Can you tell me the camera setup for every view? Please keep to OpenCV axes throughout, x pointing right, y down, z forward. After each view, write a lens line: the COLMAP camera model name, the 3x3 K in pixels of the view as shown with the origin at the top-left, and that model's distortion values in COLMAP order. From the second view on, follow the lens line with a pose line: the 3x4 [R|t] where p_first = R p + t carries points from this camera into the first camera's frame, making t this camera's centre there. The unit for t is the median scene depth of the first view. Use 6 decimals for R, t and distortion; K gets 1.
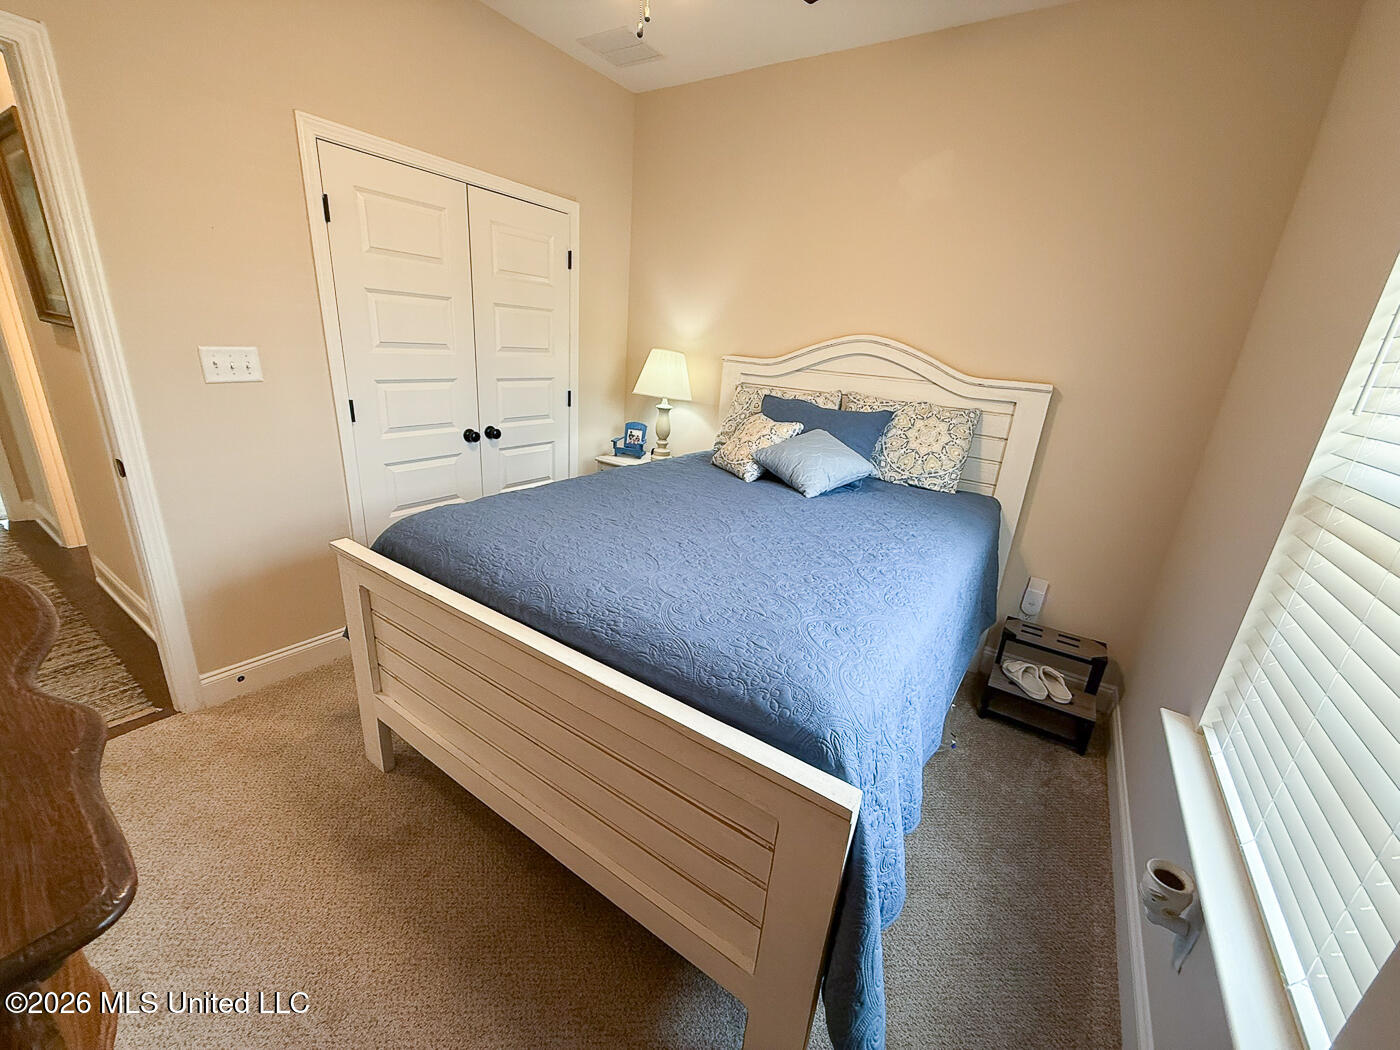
lens RADIAL K [[558.0, 0, 694.9], [0, 558.0, 522.1], [0, 0, 1]] dist [0.000606, -0.000038]
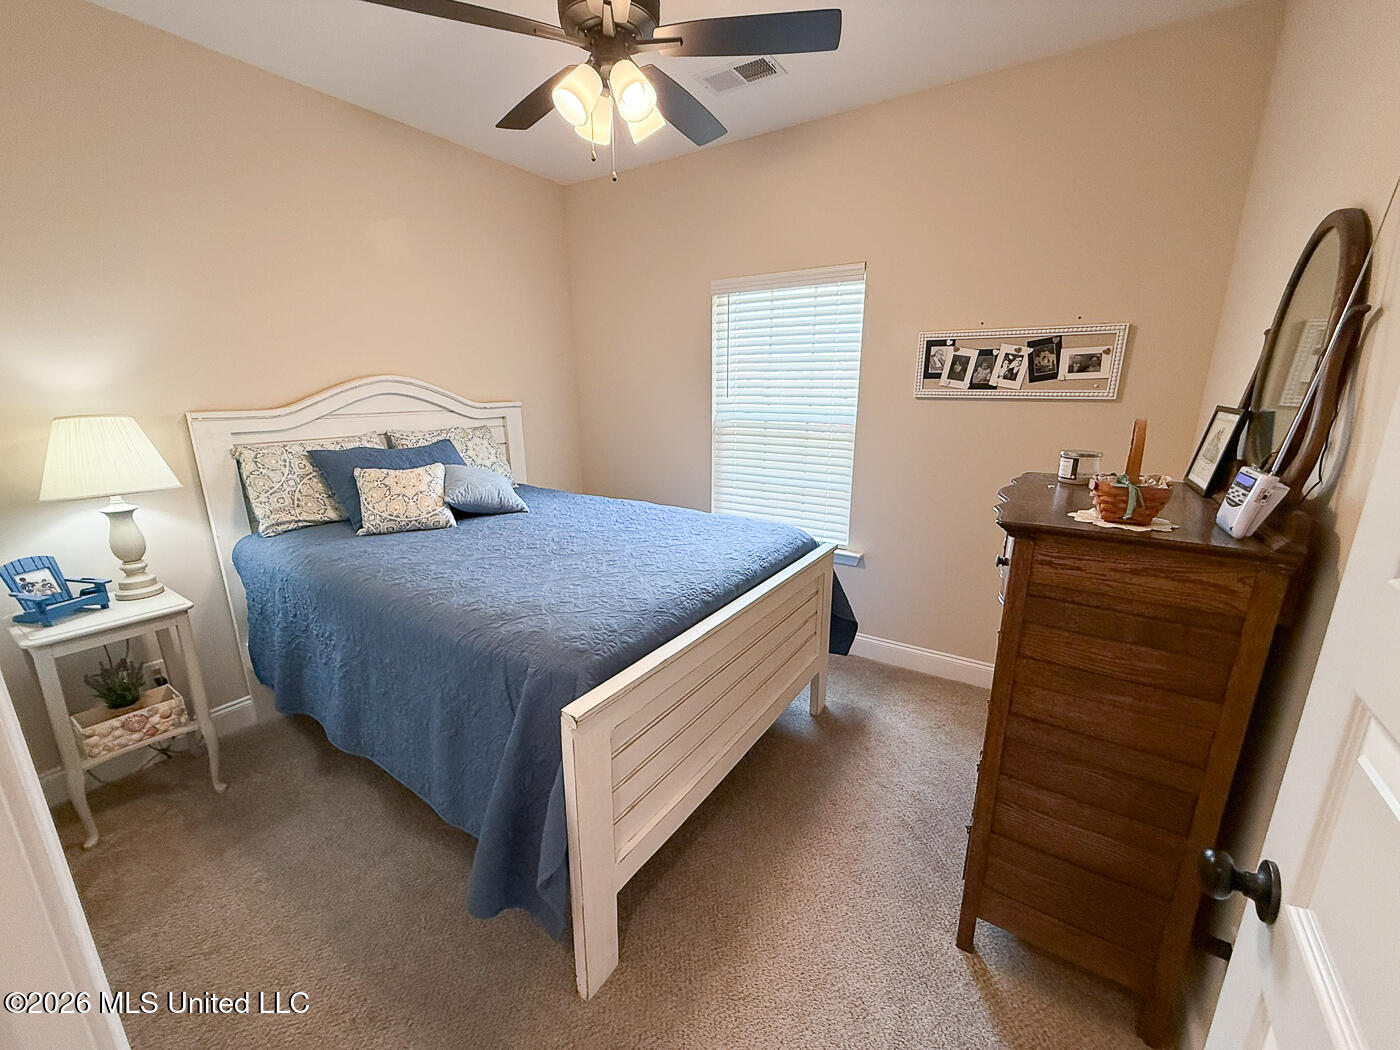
lens RADIAL K [[558.0, 0, 695.5], [0, 558.0, 526.5], [0, 0, 1]] dist [0.000606, -0.000038]
pose [[-0.013675, -0.307413, 0.951478, -0.852249], [0.324611, 0.898662, 0.295015, -0.222911], [-0.945749, 0.312895, 0.087500, 0.502290]]
